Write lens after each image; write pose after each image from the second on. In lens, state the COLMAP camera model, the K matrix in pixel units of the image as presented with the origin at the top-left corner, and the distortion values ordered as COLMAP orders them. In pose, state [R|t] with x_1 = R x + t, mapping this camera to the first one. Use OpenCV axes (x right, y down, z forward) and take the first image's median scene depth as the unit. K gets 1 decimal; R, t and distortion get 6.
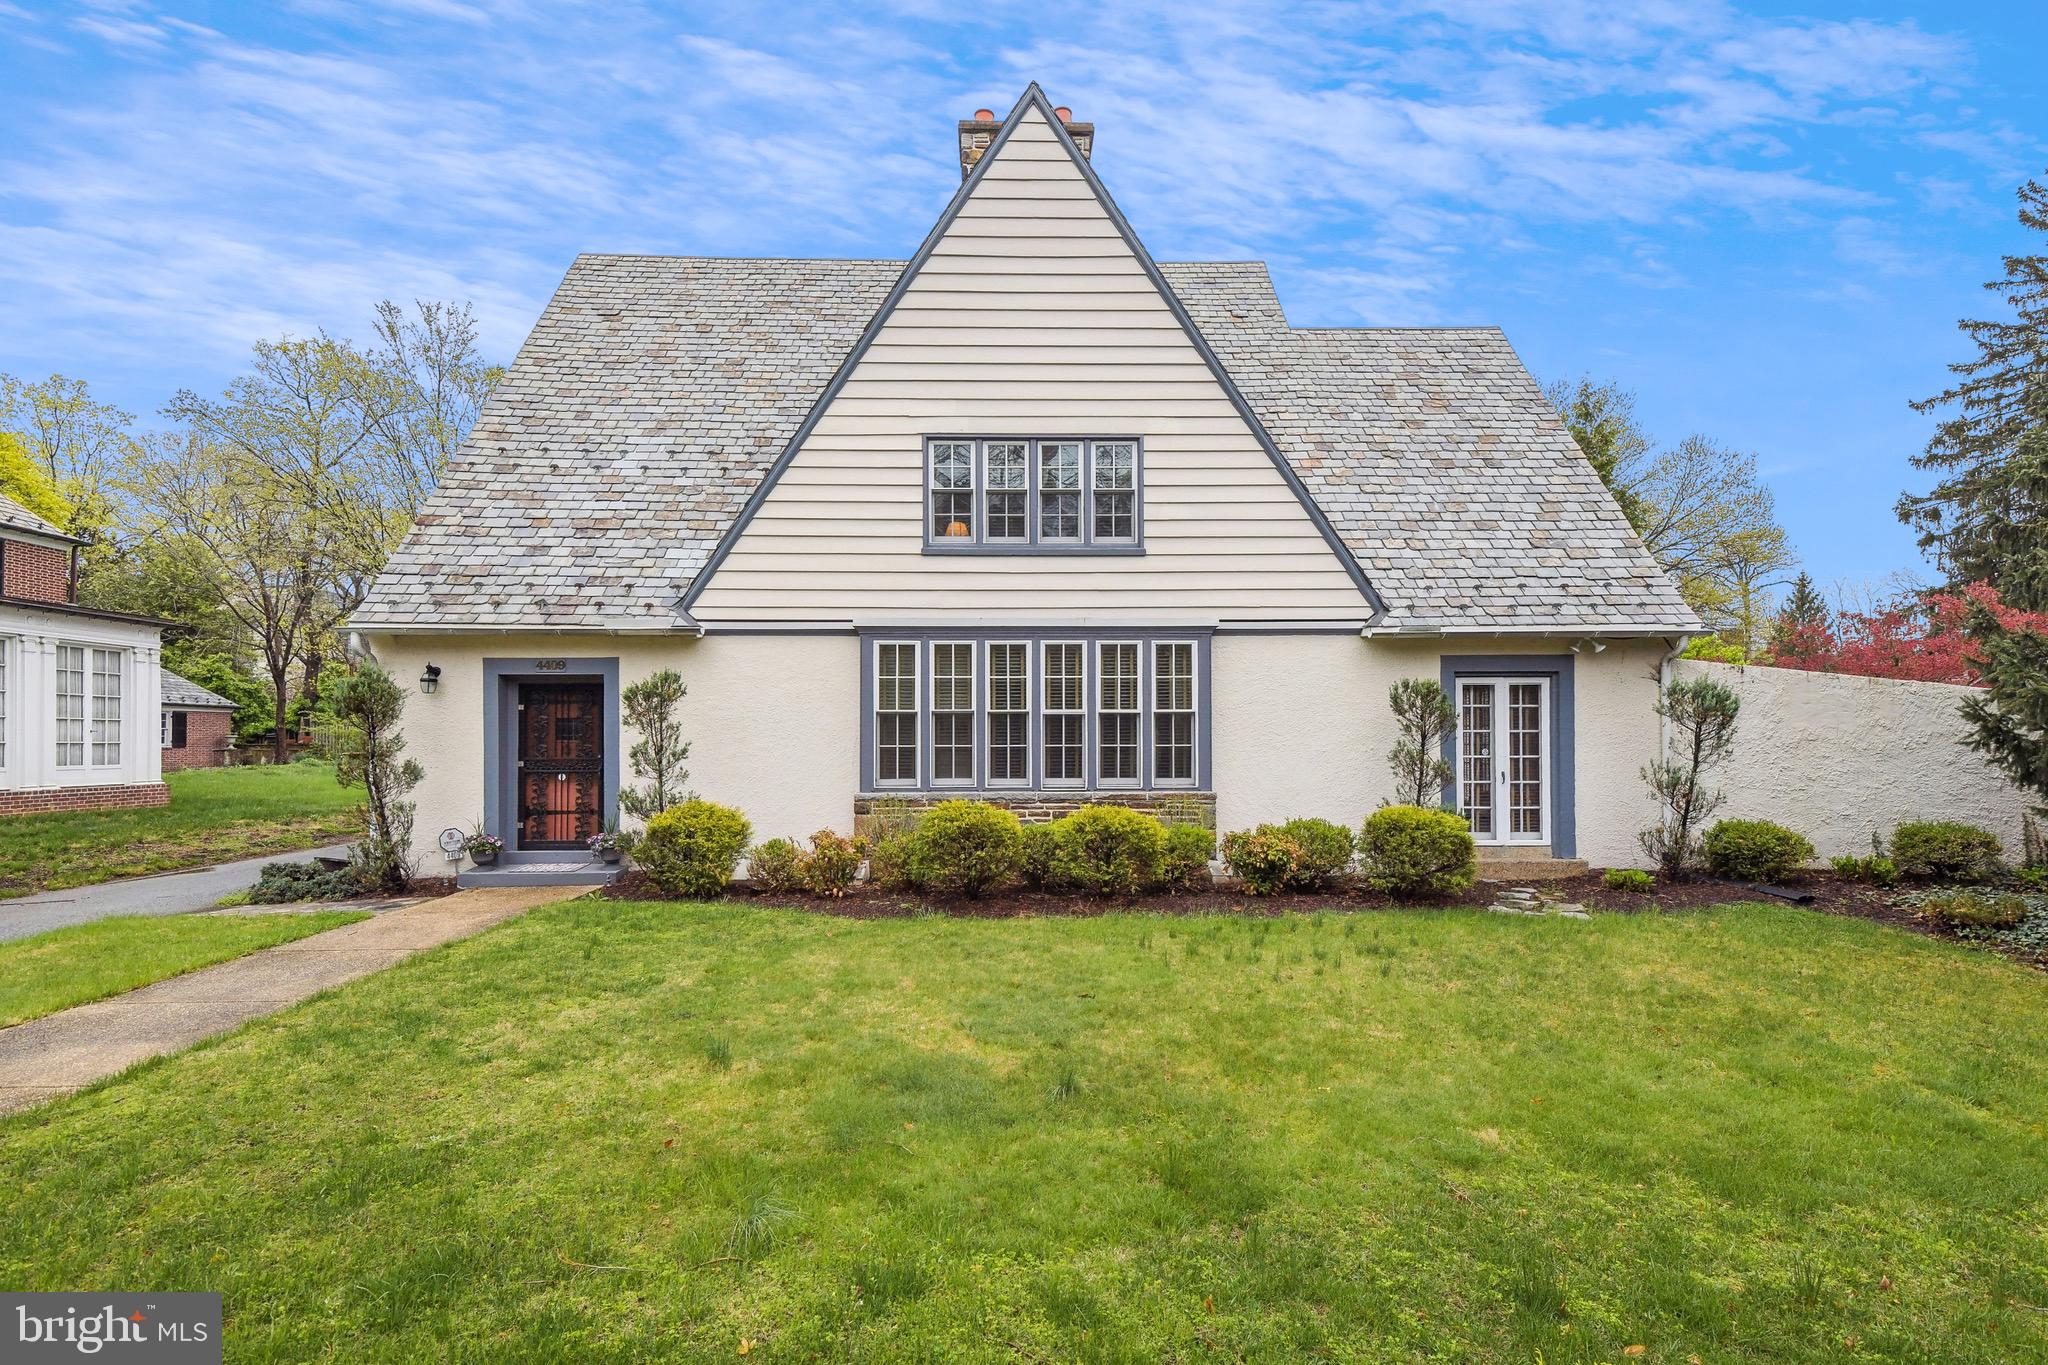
lens RADIAL K [[966.6, 0, 1032.1], [0, 966.6, 737.8], [0, 0, 1]] dist [0.022724, -0.008474]
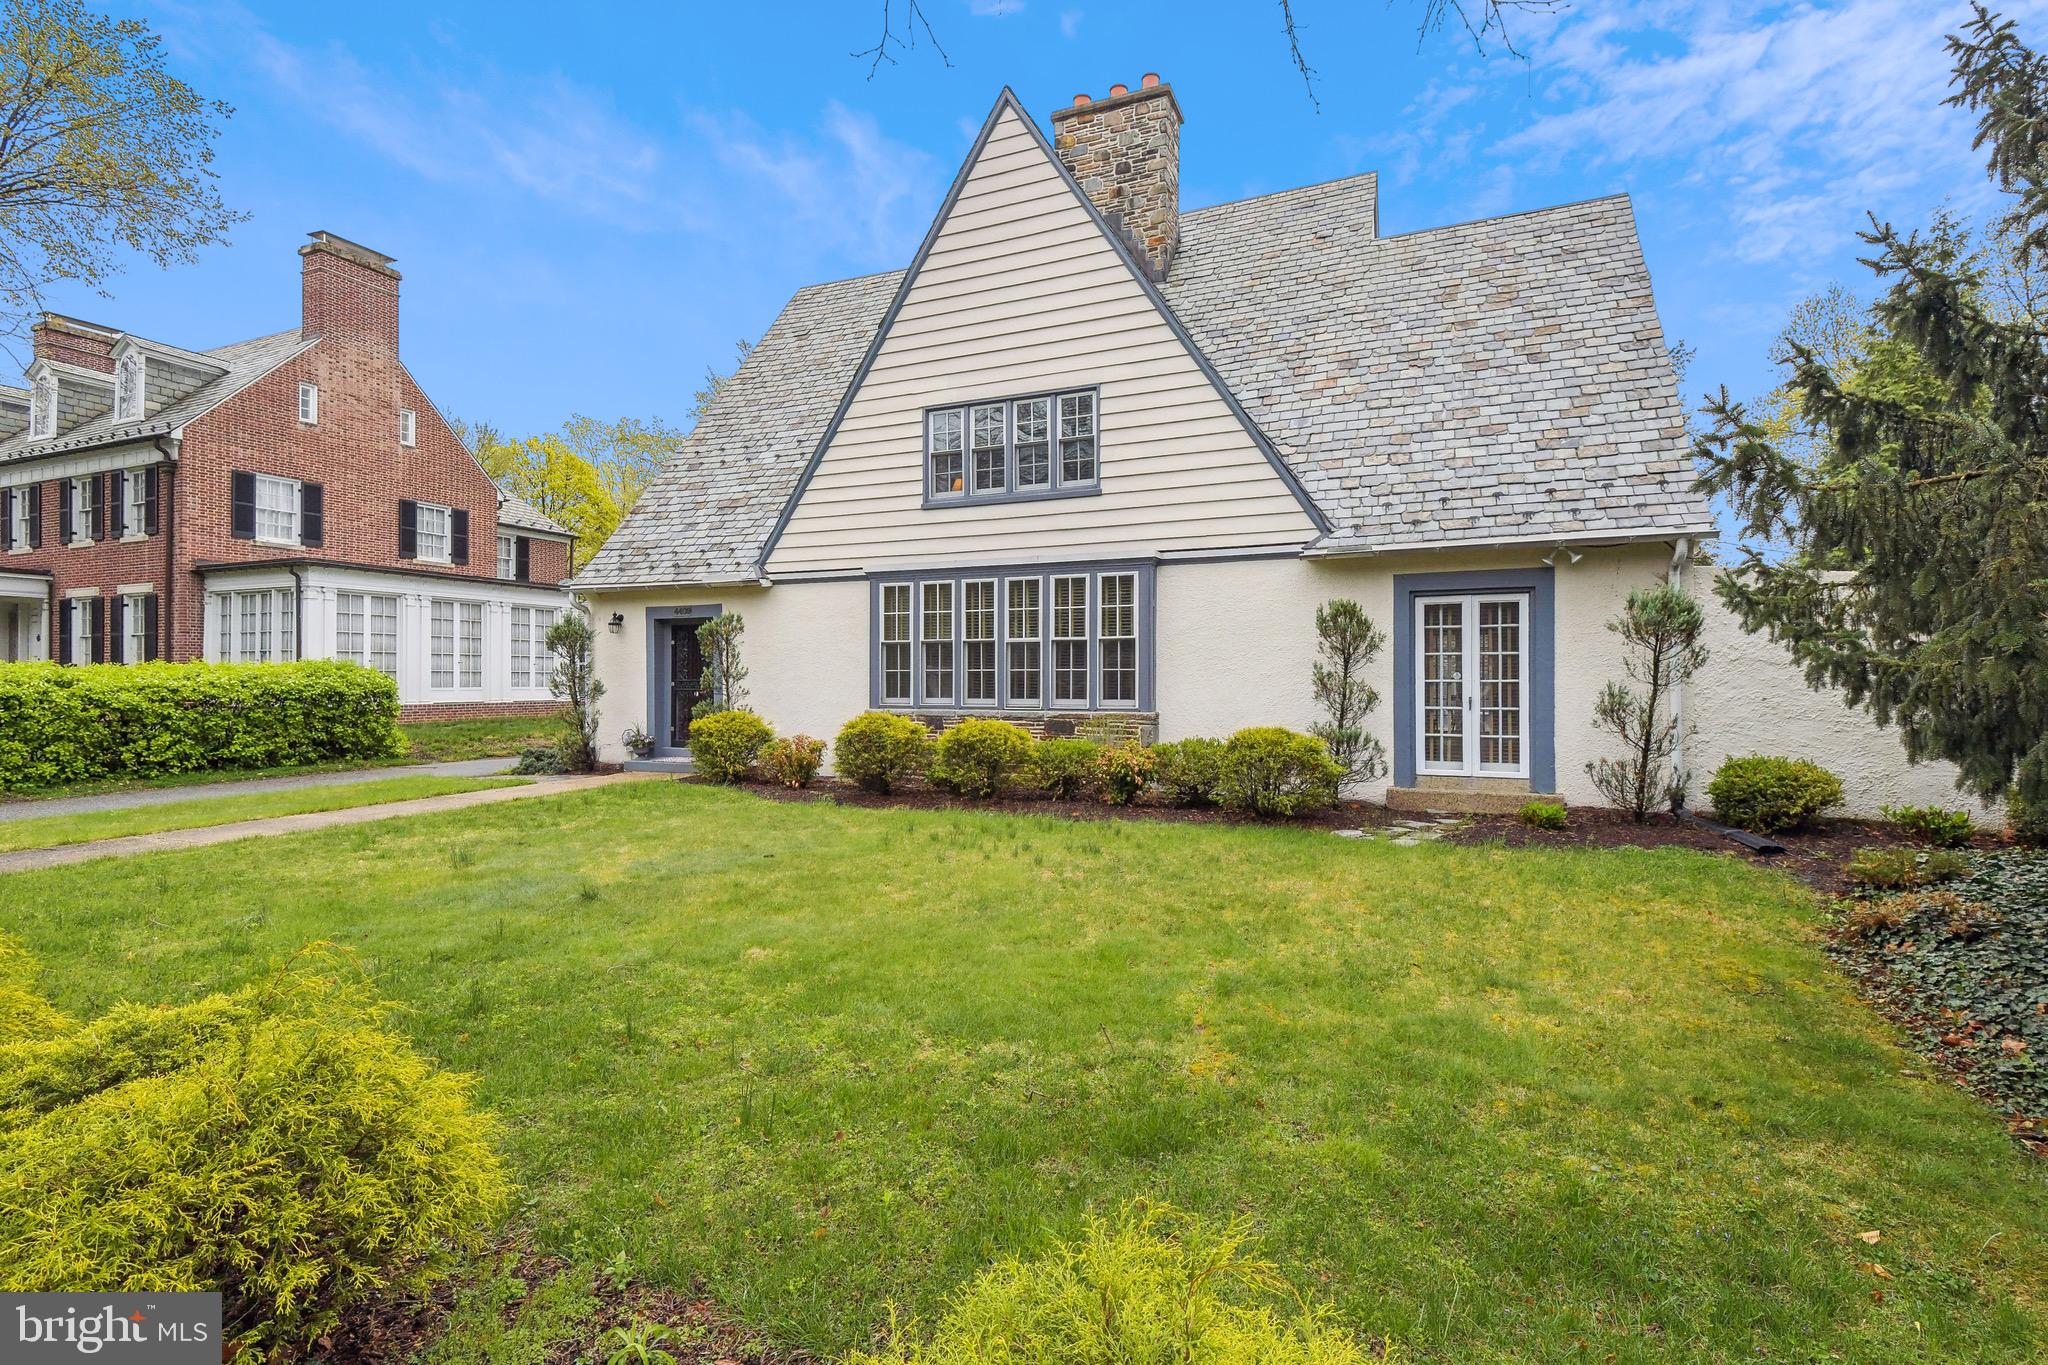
lens RADIAL K [[943.5, 0, 1026.0], [0, 943.5, 678.6], [0, 0, 1]] dist [0.018290, -0.000221]
pose [[0.907856, 0.001839, -0.419278, 0.490241], [-0.000215, 0.999992, 0.003920, 0.014040], [0.419282, -0.003468, 0.907849, 0.000378]]
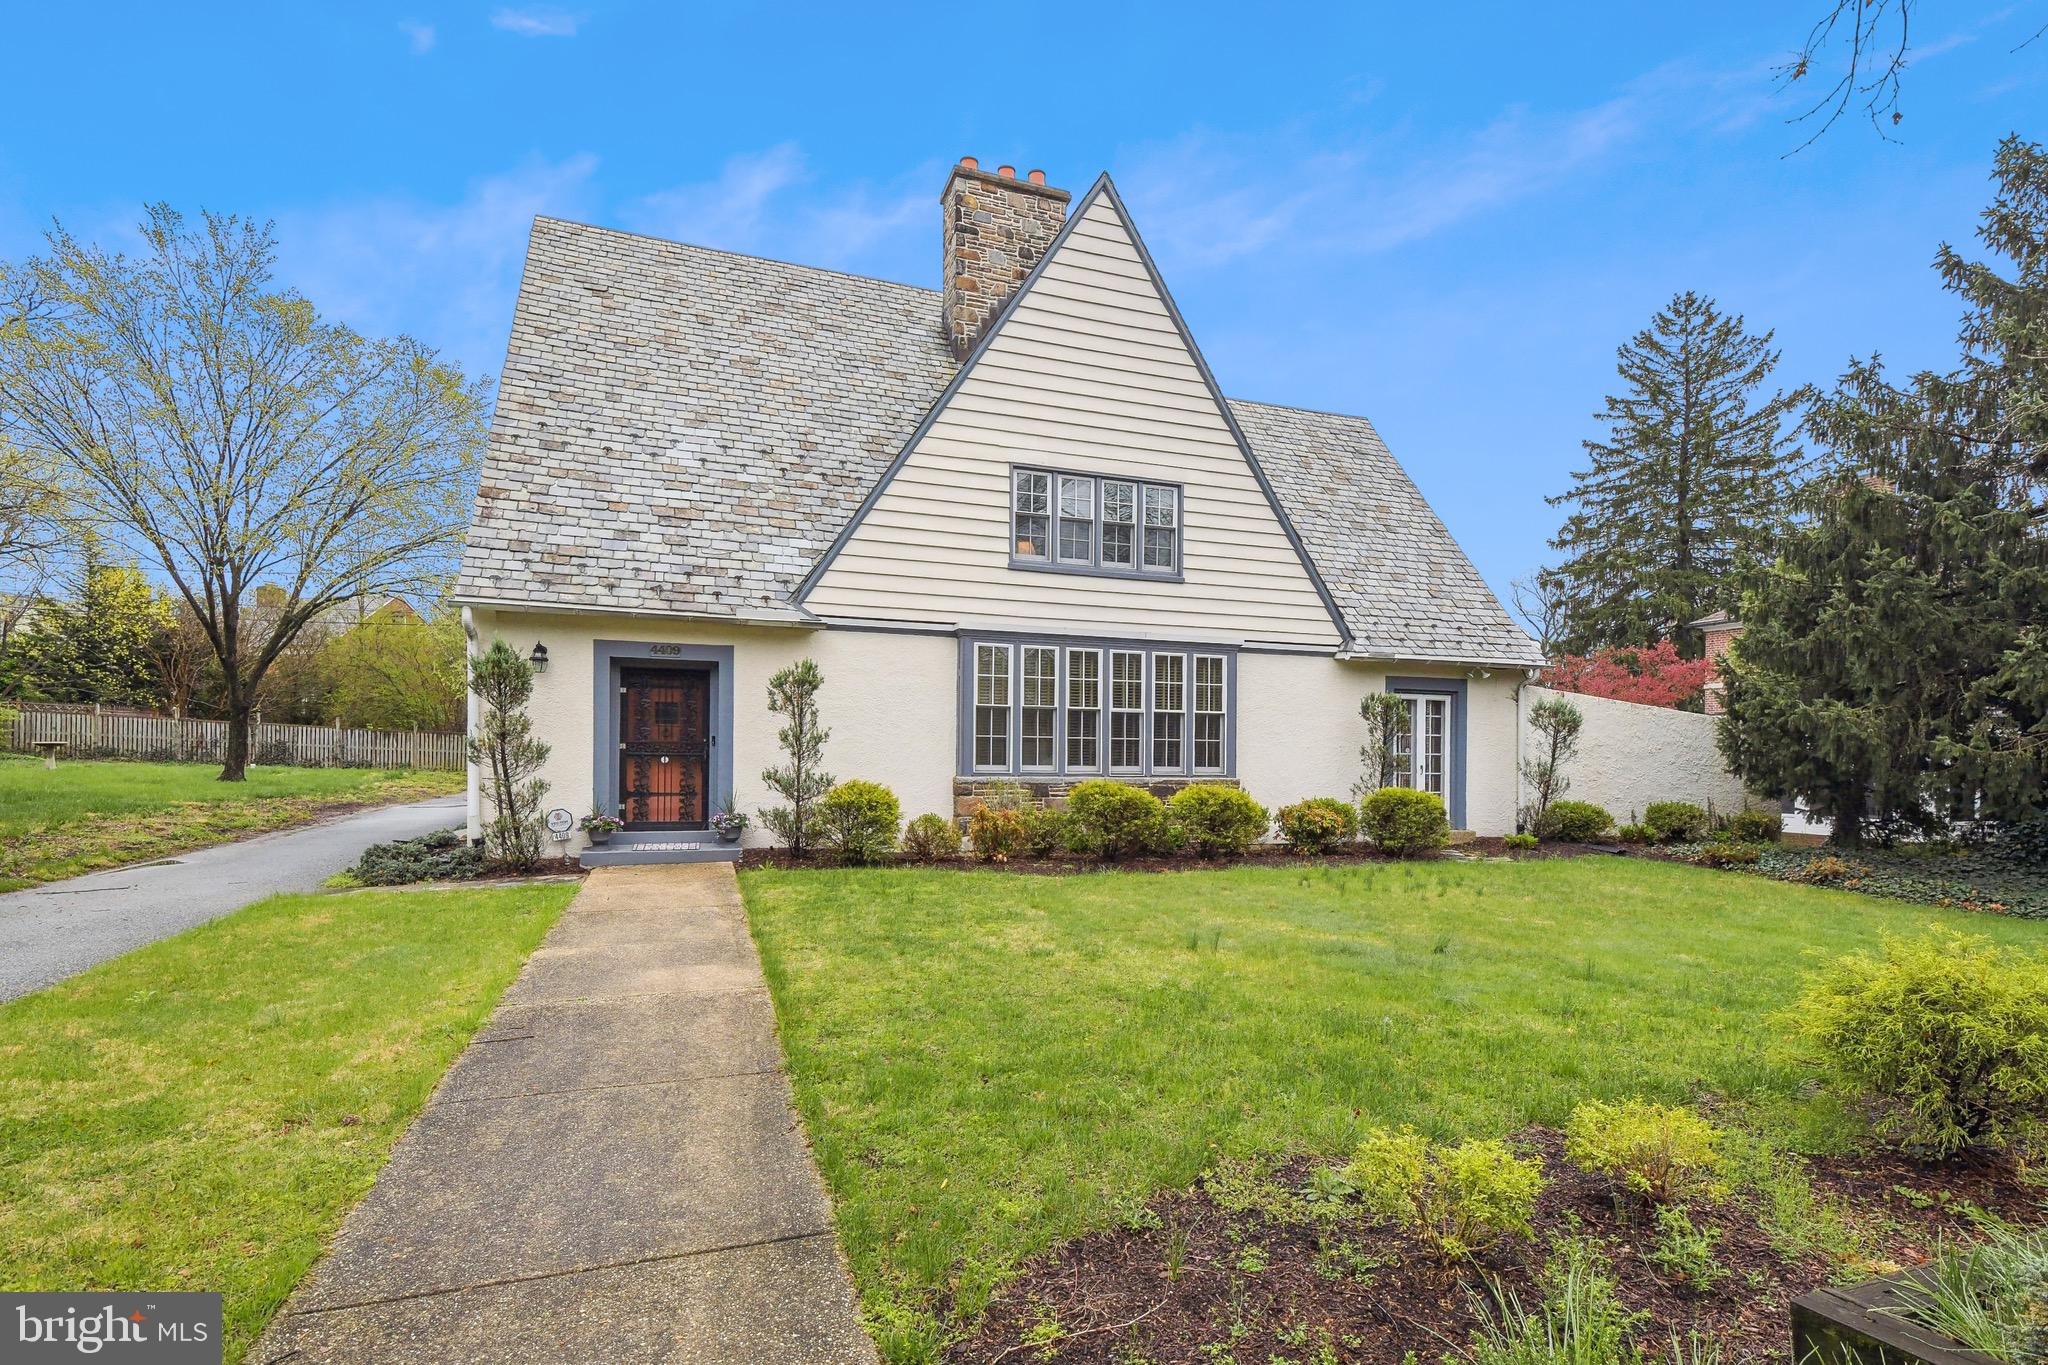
lens RADIAL K [[977.1, 0, 1044.8], [0, 977.1, 761.4], [0, 0, 1]] dist [0.017372, -0.000596]
pose [[0.948342, 0.013129, 0.316977, -0.437348], [-0.016952, 0.999813, 0.009306, 0.026187], [-0.316795, -0.014199, 0.948388, -0.109301]]
